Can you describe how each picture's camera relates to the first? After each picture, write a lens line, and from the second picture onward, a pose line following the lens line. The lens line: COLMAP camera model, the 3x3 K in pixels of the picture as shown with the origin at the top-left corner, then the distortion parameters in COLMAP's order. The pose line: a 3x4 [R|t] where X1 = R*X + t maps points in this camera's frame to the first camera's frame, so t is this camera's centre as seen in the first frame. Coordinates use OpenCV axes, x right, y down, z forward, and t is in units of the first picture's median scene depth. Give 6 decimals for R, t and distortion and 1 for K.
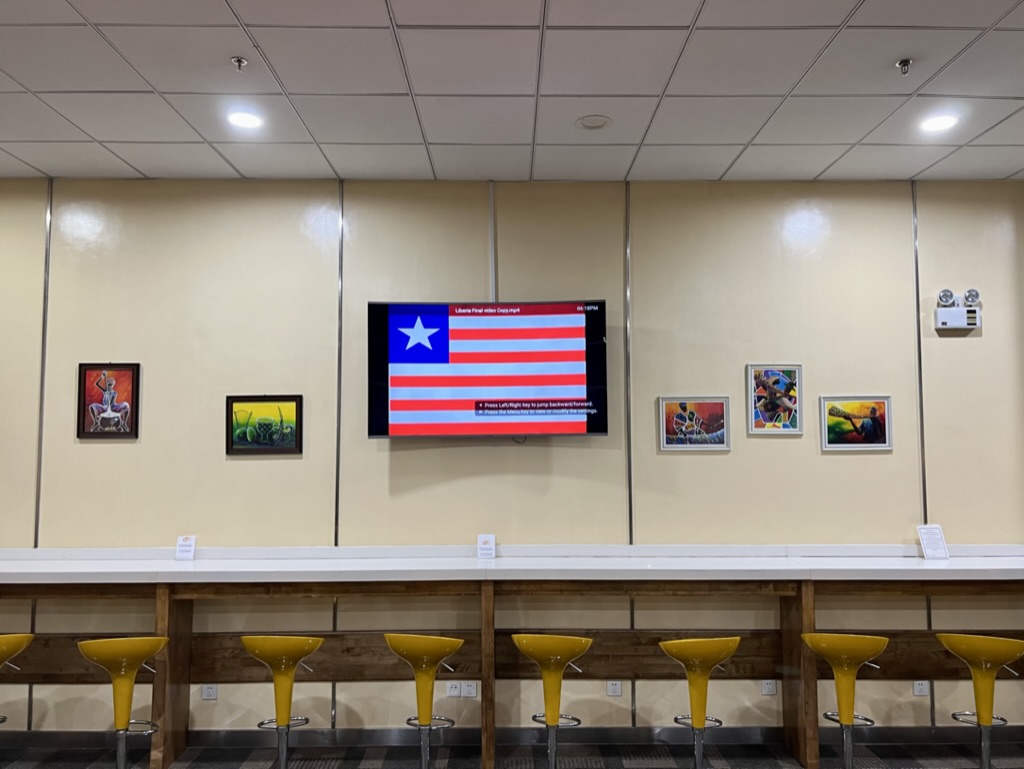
lens RADIAL K [[783.3, 0, 510.2], [0, 783.3, 386.0], [0, 0, 1]] dist [0.045510, -0.034048]
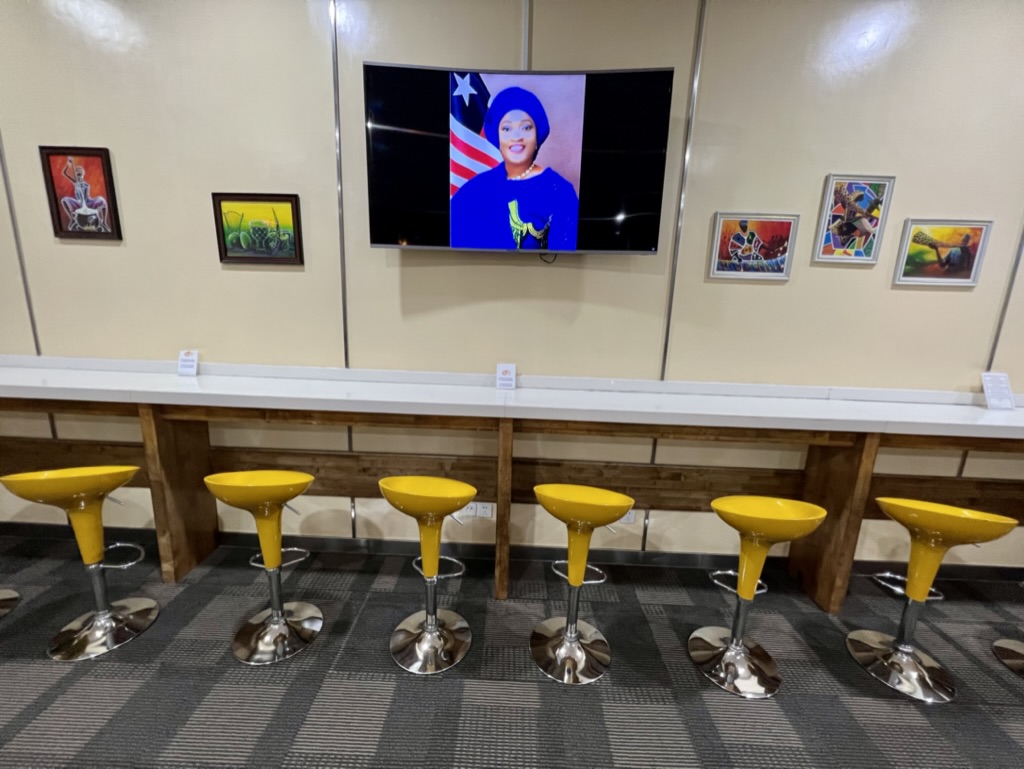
lens RADIAL K [[415.7, 0, 513.0], [0, 415.7, 386.8], [0, 0, 1]] dist [0.000210, -0.000098]
pose [[0.999073, 0.042161, -0.008741, -0.017402], [-0.038056, 0.959596, 0.278795, 0.079189], [0.020142, -0.278204, 0.960311, 0.521678]]
